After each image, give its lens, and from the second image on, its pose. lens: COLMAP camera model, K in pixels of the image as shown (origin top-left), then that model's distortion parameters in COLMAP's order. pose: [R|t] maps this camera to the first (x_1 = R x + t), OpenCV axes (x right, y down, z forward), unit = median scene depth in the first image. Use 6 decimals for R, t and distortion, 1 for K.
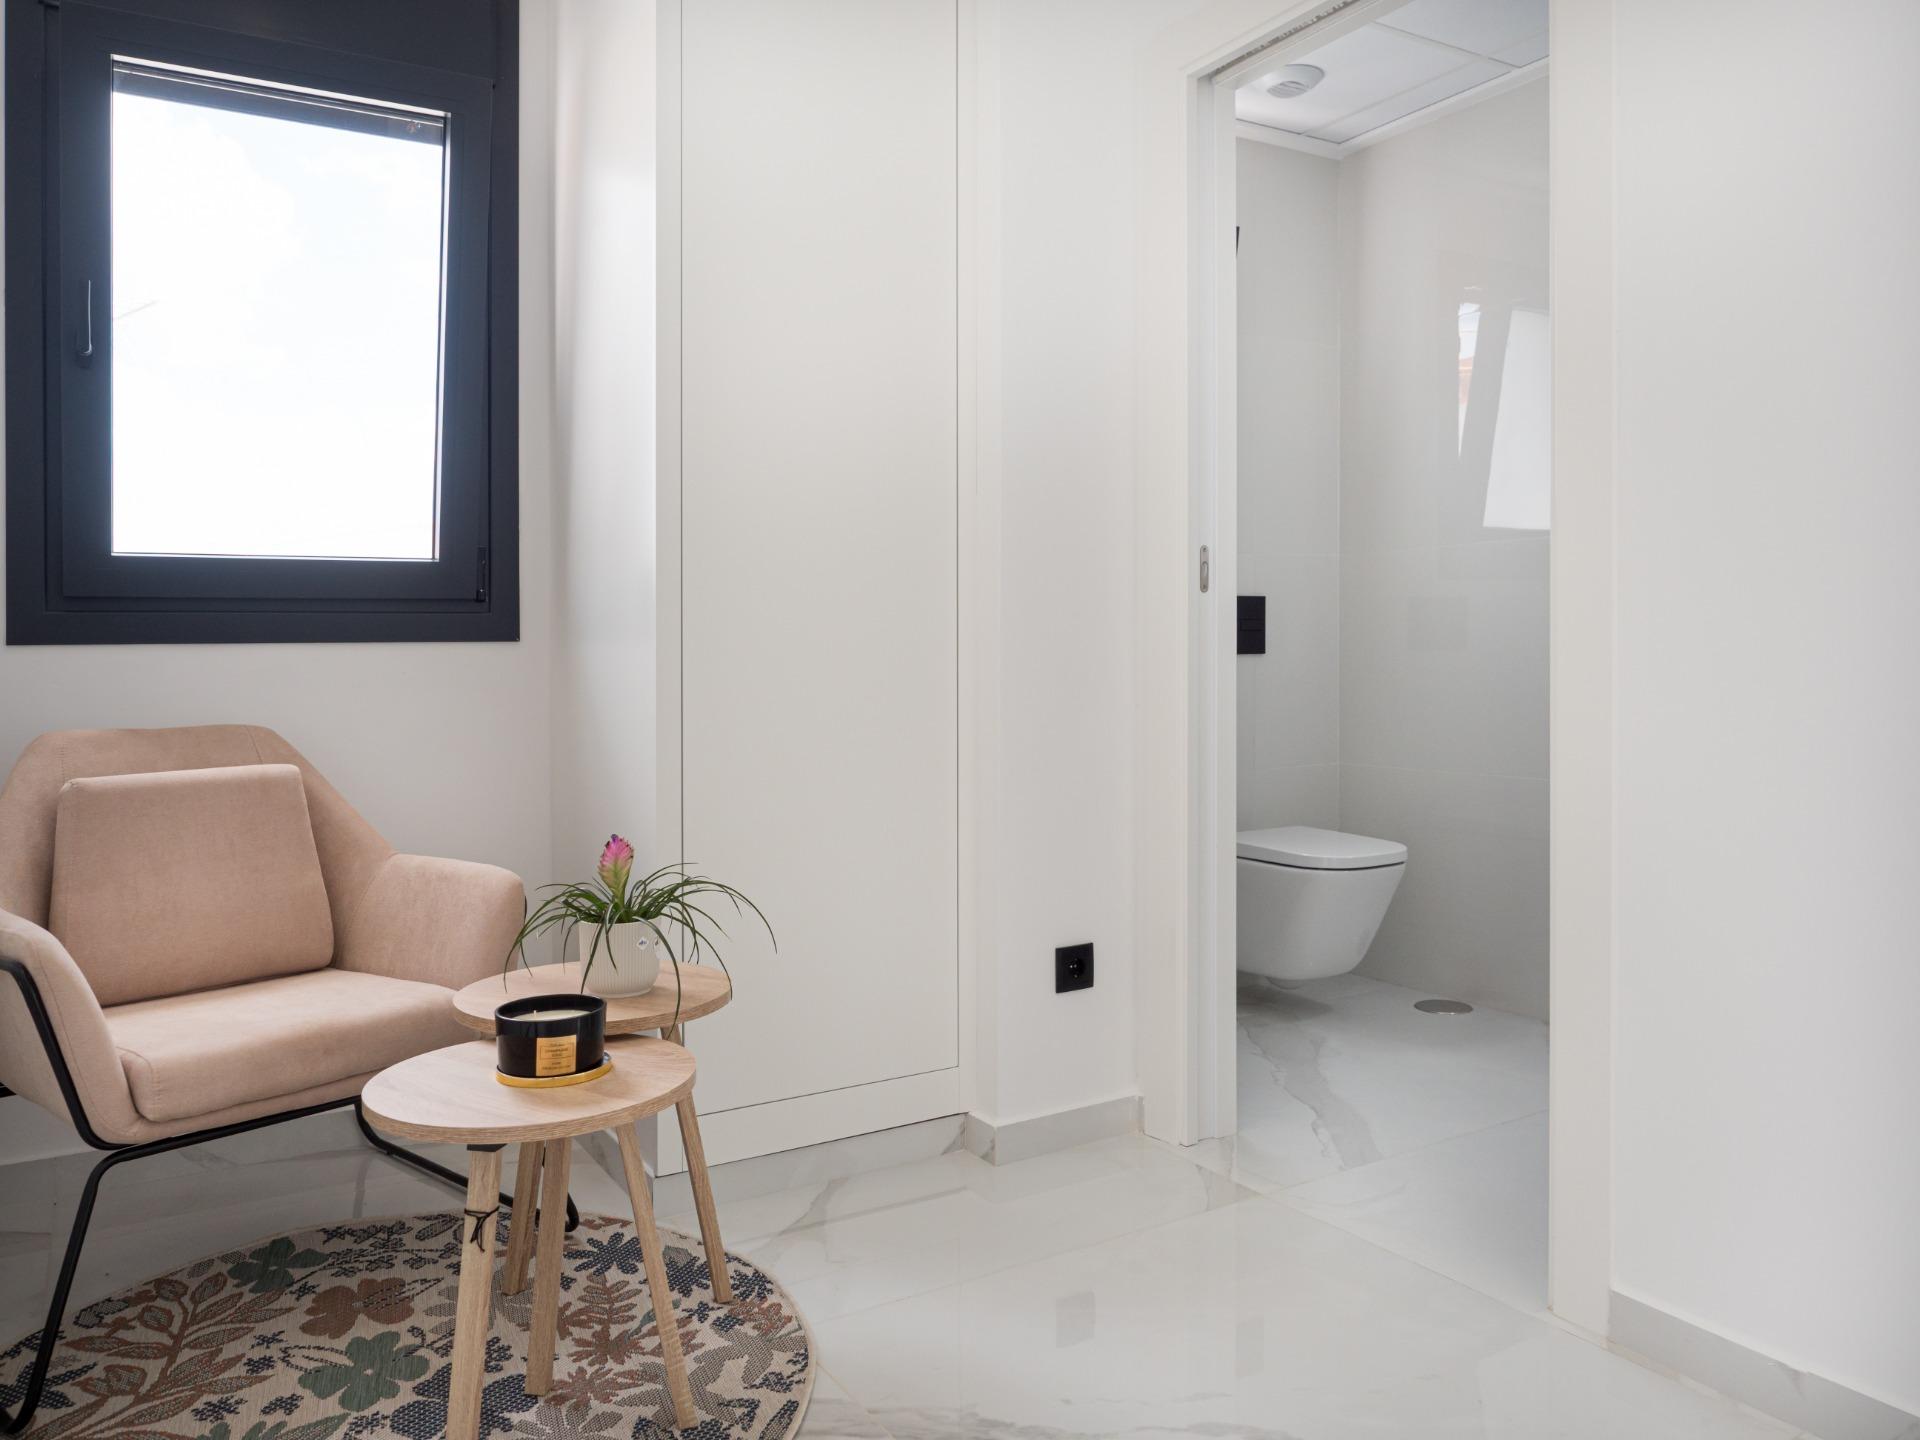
lens RADIAL K [[1368.1, 0, 956.8], [0, 1368.1, 713.9], [0, 0, 1]] dist [-0.013895, -0.000084]
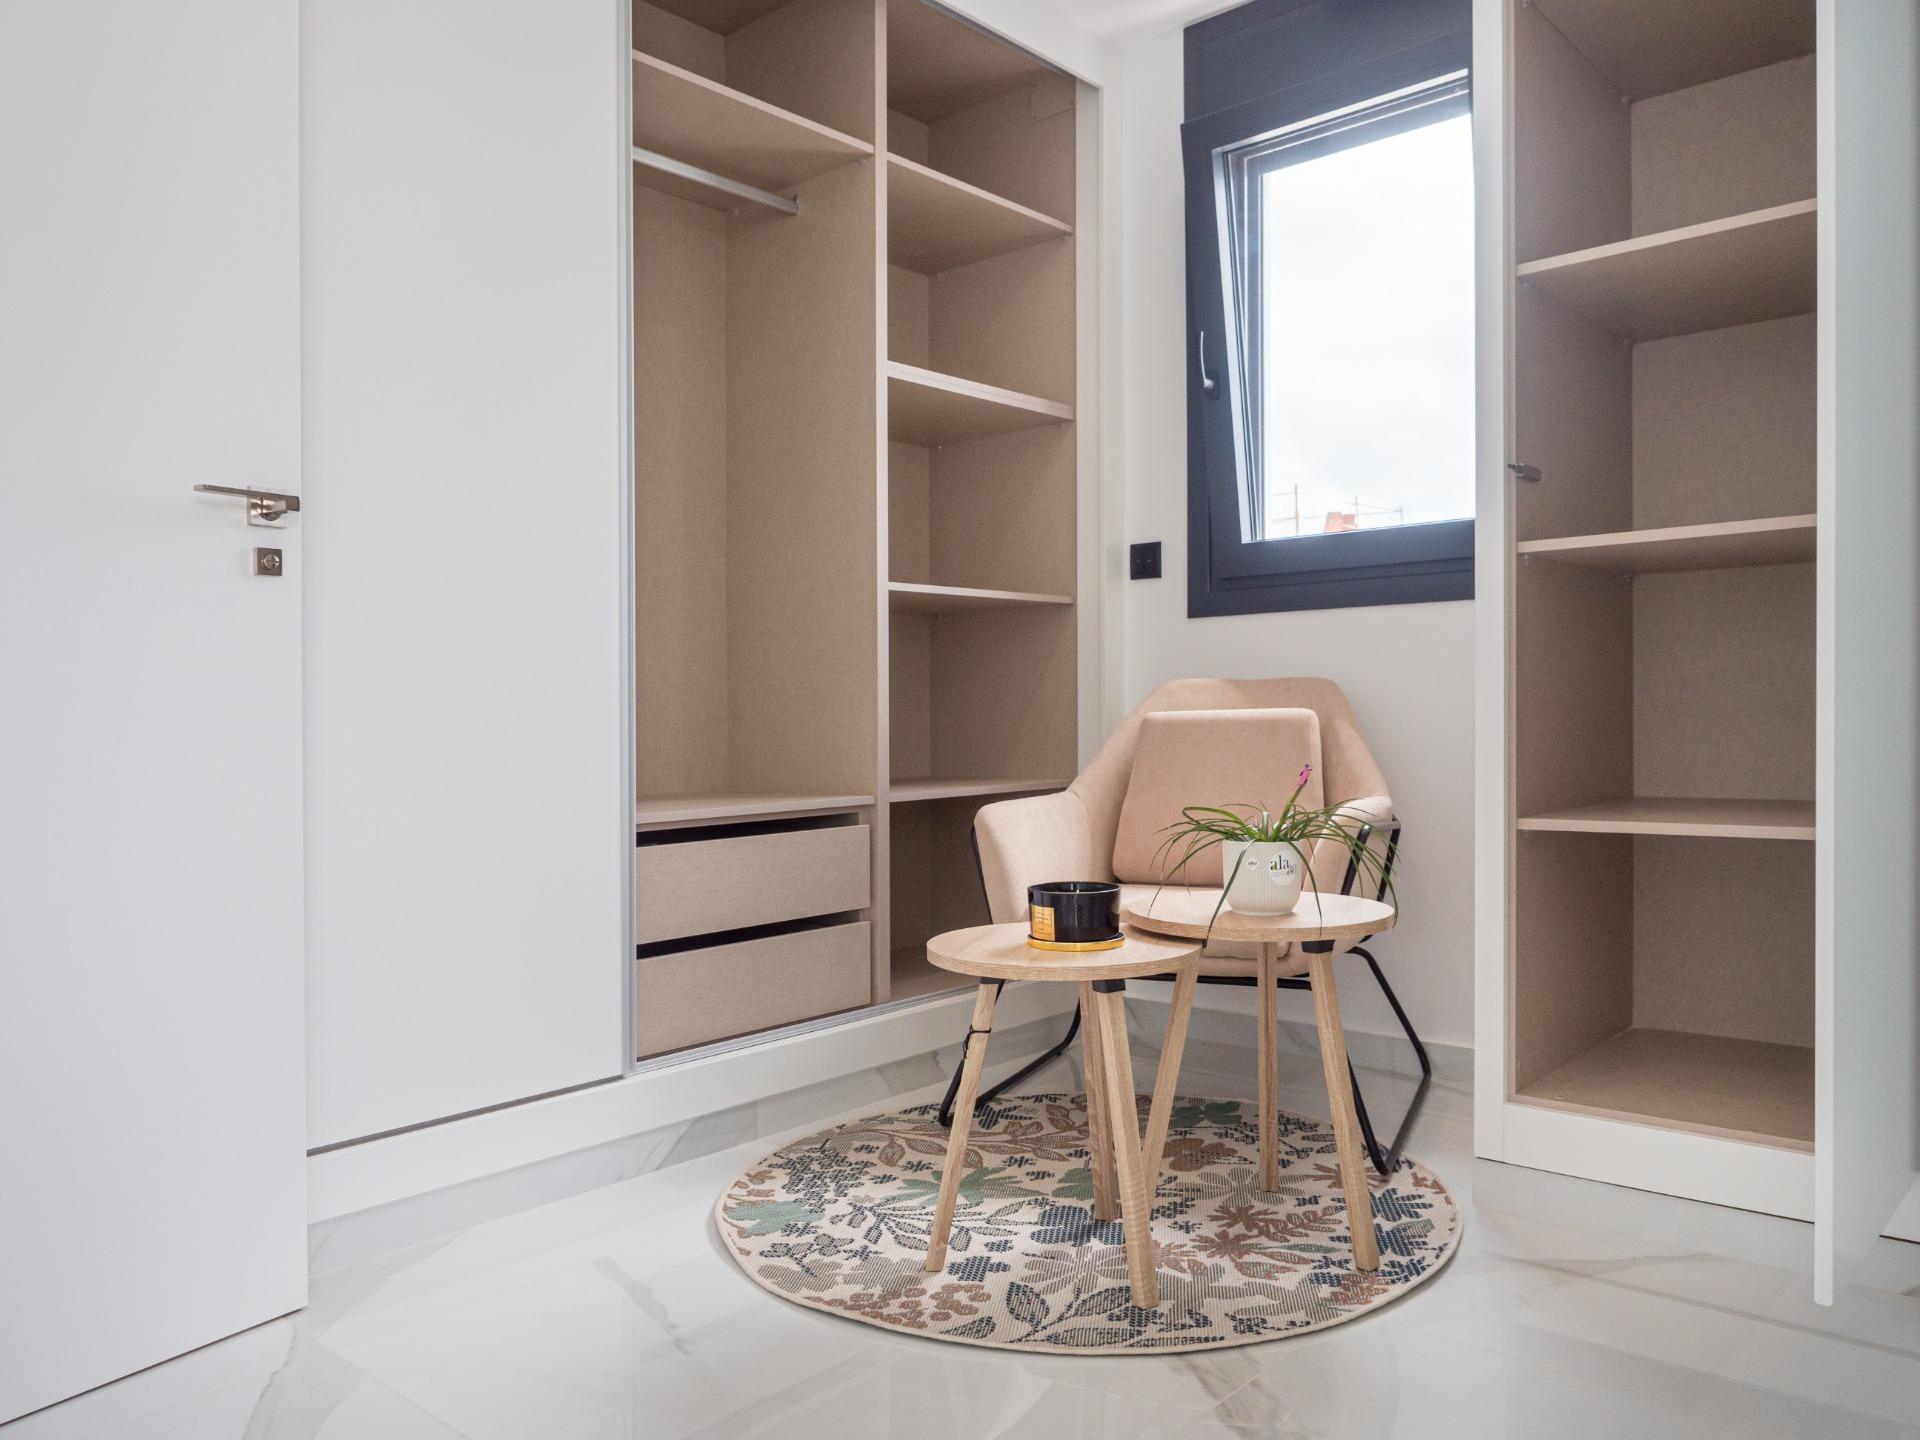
lens RADIAL K [[1368.1, 0, 957.6], [0, 1368.1, 713.3], [0, 0, 1]] dist [-0.013895, -0.000084]
pose [[0.318019, 0.011252, -0.948018, 0.663495], [-0.023537, 0.999715, 0.003970, 0.056034], [0.947792, 0.021051, 0.318193, 0.457605]]
